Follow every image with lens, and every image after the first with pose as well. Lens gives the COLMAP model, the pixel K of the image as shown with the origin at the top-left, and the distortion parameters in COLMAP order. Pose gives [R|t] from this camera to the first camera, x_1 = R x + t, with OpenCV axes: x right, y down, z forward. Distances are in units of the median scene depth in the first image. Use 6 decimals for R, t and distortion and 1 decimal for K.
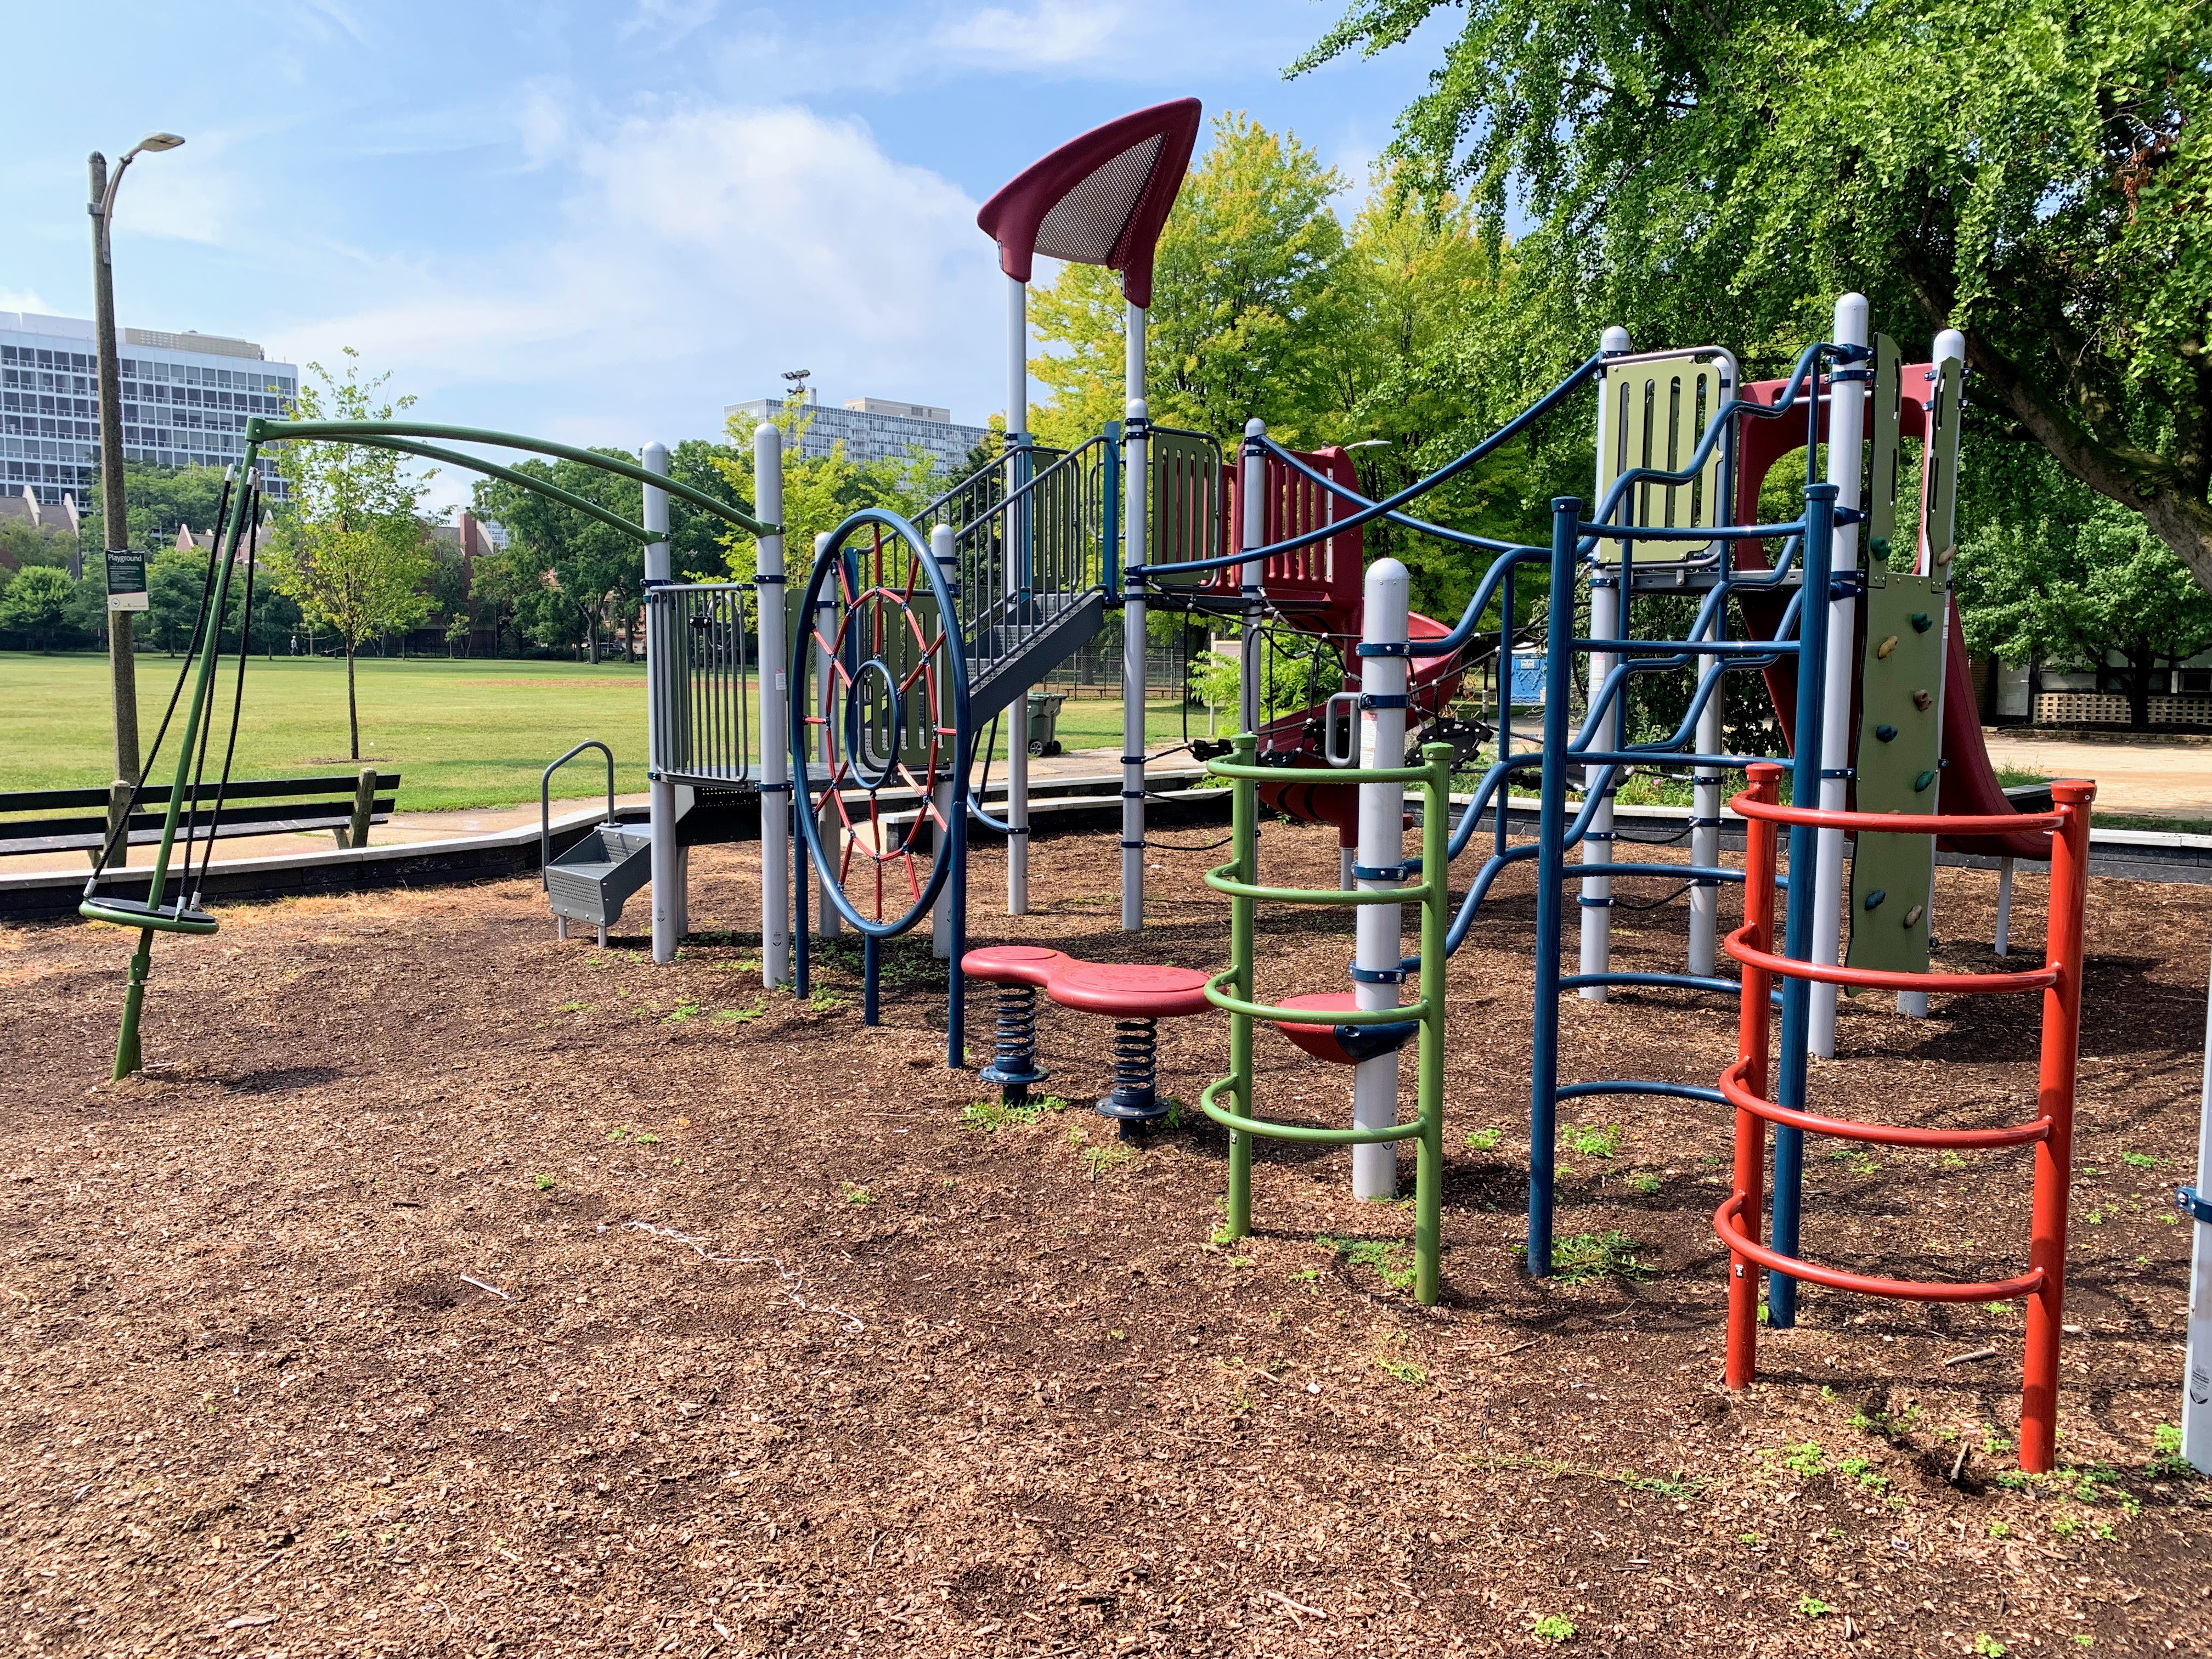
lens RADIAL K [[1592.9, 0, 1106.0], [0, 1592.9, 829.5], [0, 0, 1]] dist [0.076303, -0.094868]
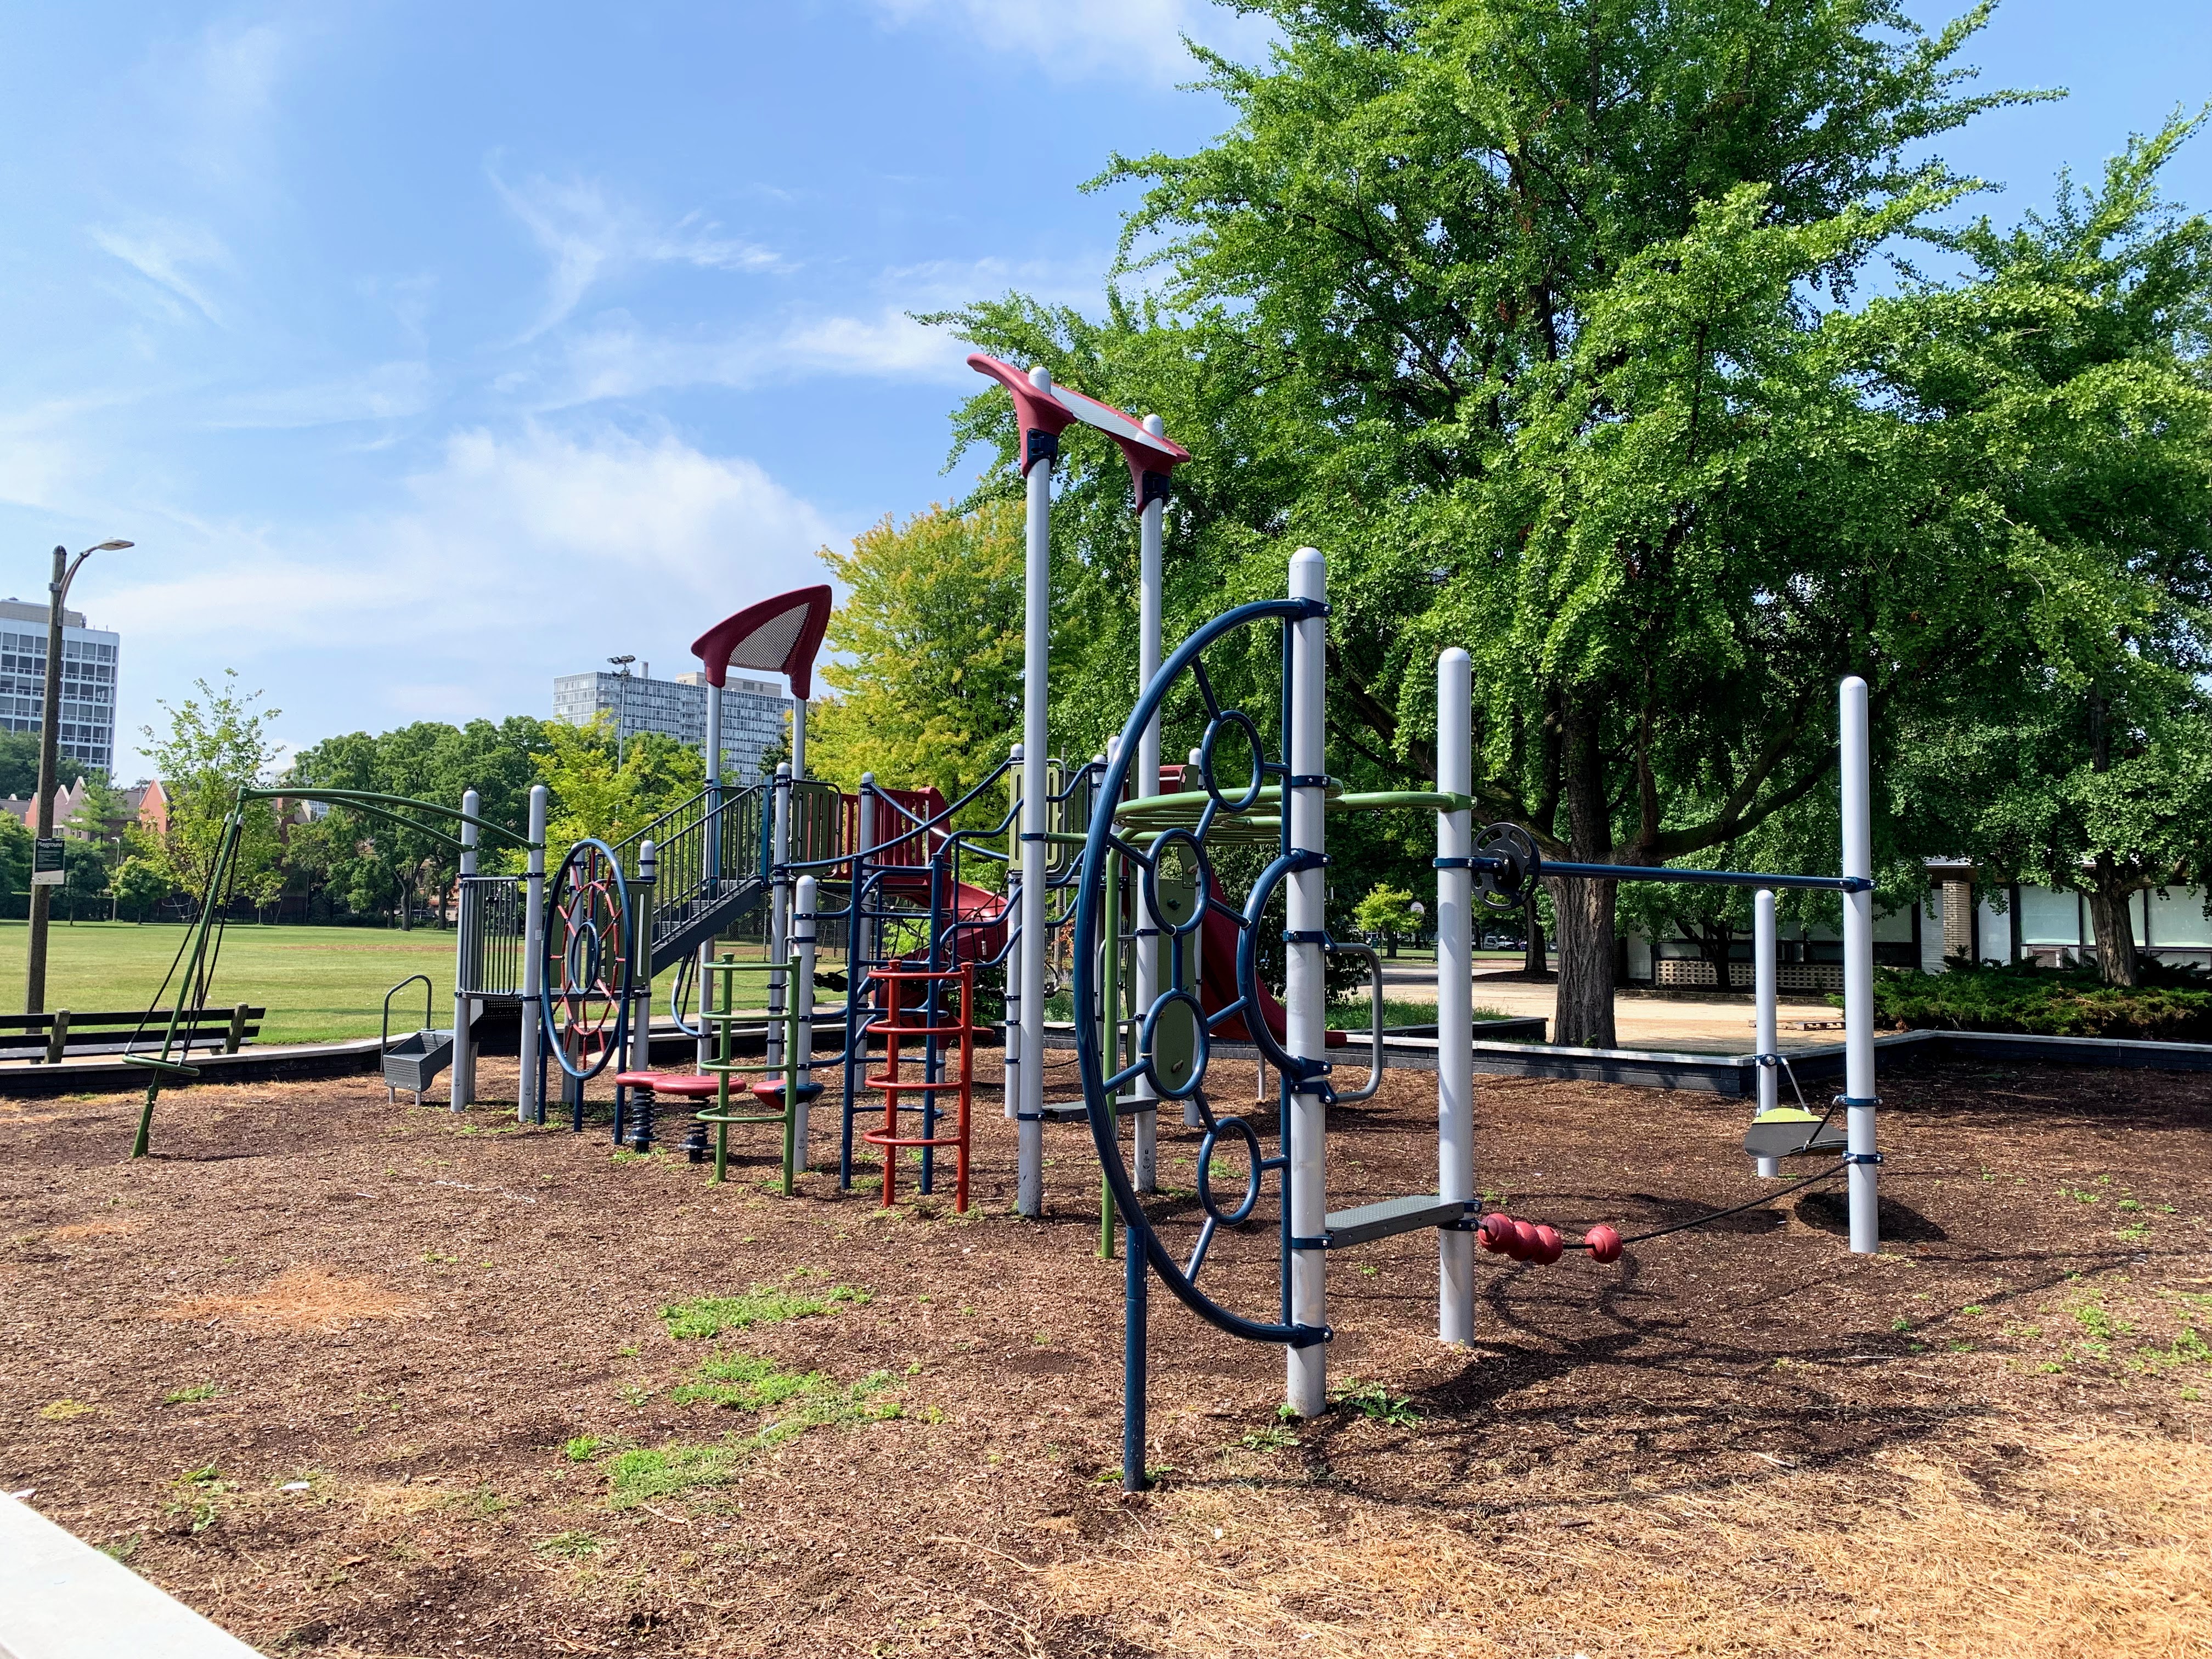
lens RADIAL K [[1595.0, 0, 1106.0], [0, 1595.0, 829.5], [0, 0, 1]] dist [-0.005514, -0.000475]
pose [[0.994232, 0.011565, 0.106627, 0.101924], [0.006450, 0.985922, -0.167080, 0.039703], [-0.107058, 0.166804, 0.980161, -0.352345]]
